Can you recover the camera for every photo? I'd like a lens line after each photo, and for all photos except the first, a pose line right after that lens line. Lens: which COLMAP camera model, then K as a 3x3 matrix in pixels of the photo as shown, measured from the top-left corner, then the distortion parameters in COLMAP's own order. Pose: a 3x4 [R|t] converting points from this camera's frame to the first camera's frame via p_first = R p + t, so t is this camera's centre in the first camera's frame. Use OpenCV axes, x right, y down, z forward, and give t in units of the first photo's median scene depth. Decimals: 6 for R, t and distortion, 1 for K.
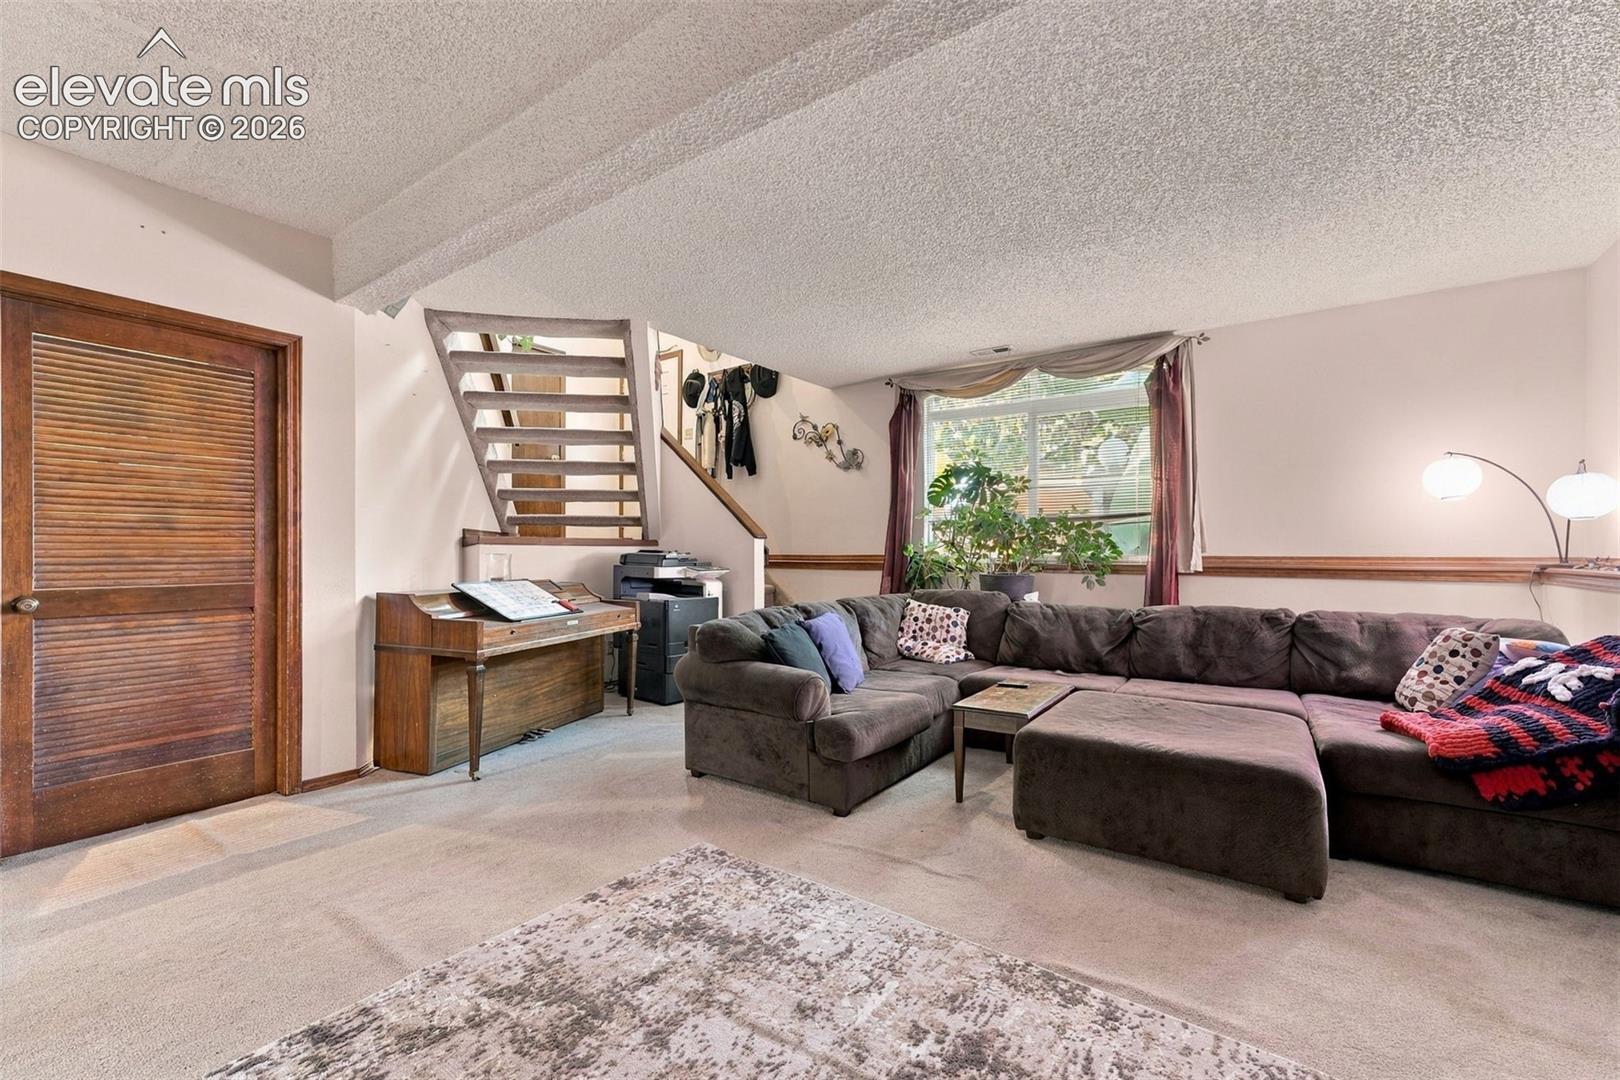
lens RADIAL K [[667.0, 0, 813.8], [0, 667.0, 538.5], [0, 0, 1]] dist [-0.002757, 0.014243]
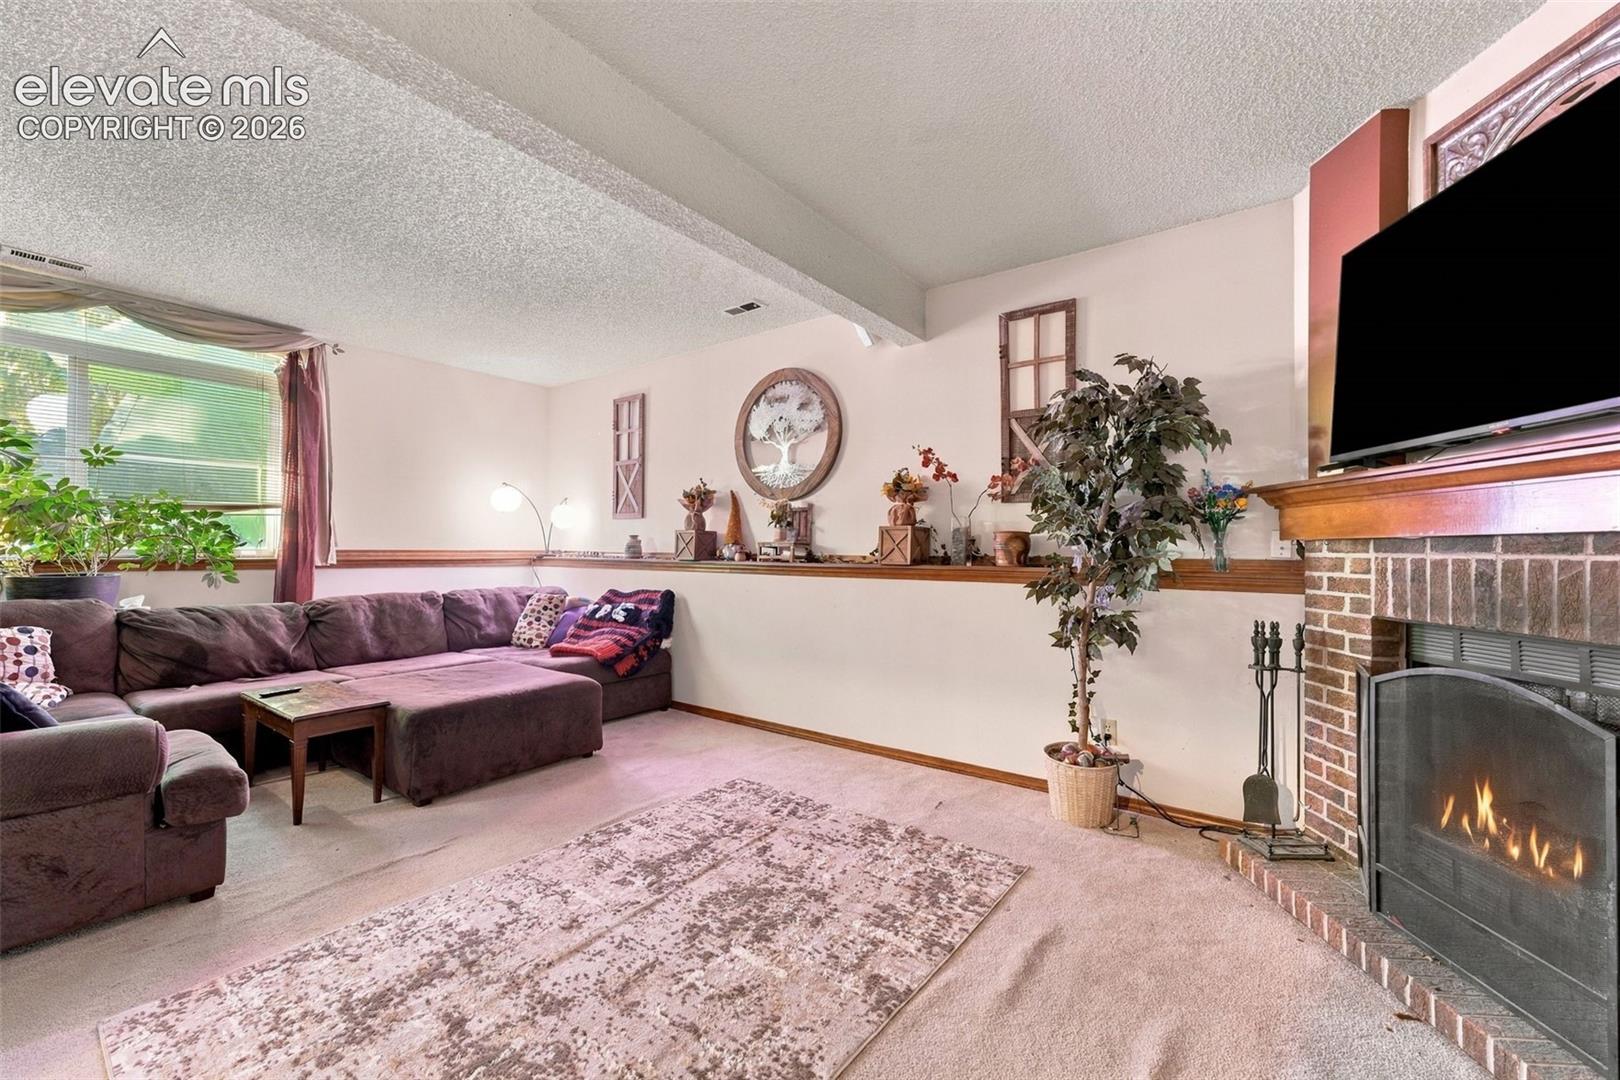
lens RADIAL K [[648.8, 0, 810.7], [0, 648.8, 541.4], [0, 0, 1]] dist [-0.076965, 0.036420]
pose [[0.019670, 0.013090, 0.999721, -0.571983], [-0.029079, 0.999499, -0.012515, 0.003727], [-0.999384, -0.028824, 0.020041, 0.277032]]
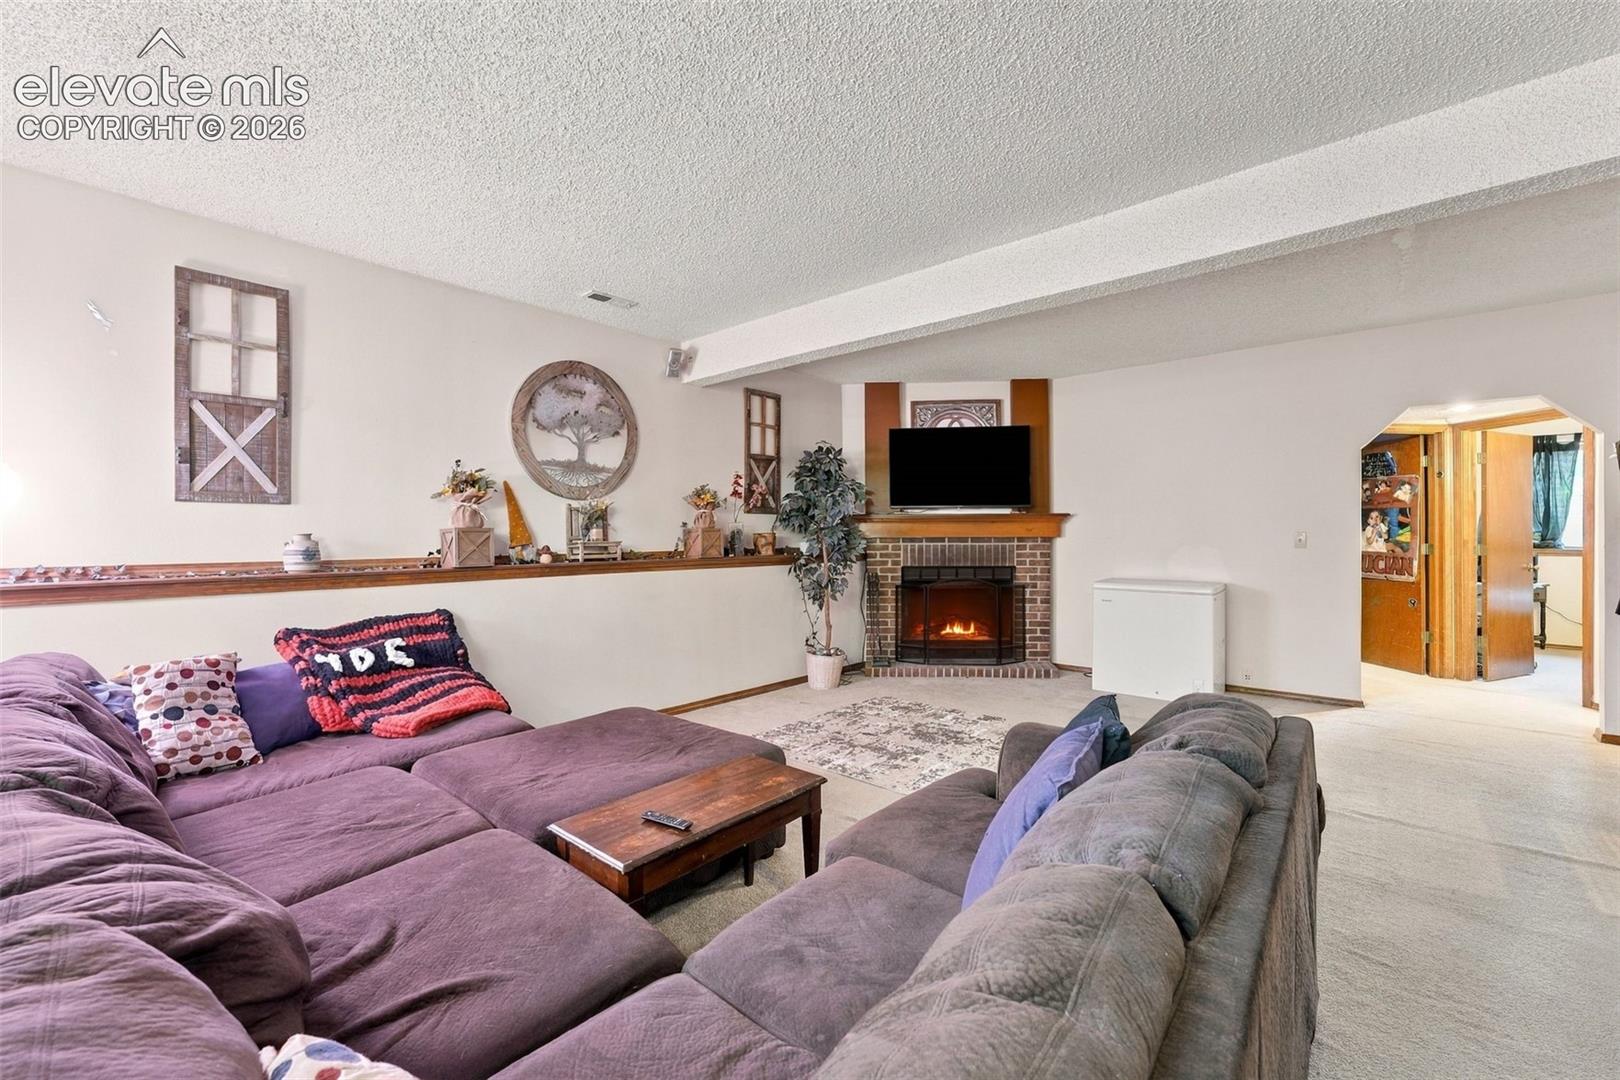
lens RADIAL K [[648.8, 0, 810.7], [0, 648.8, 541.4], [0, 0, 1]] dist [-0.076965, 0.036420]
pose [[-0.996017, 0.006611, 0.088917, 0.145264], [0.005351, 0.999882, -0.014400, 0.010385], [-0.089001, -0.013867, -0.995935, 1.509831]]
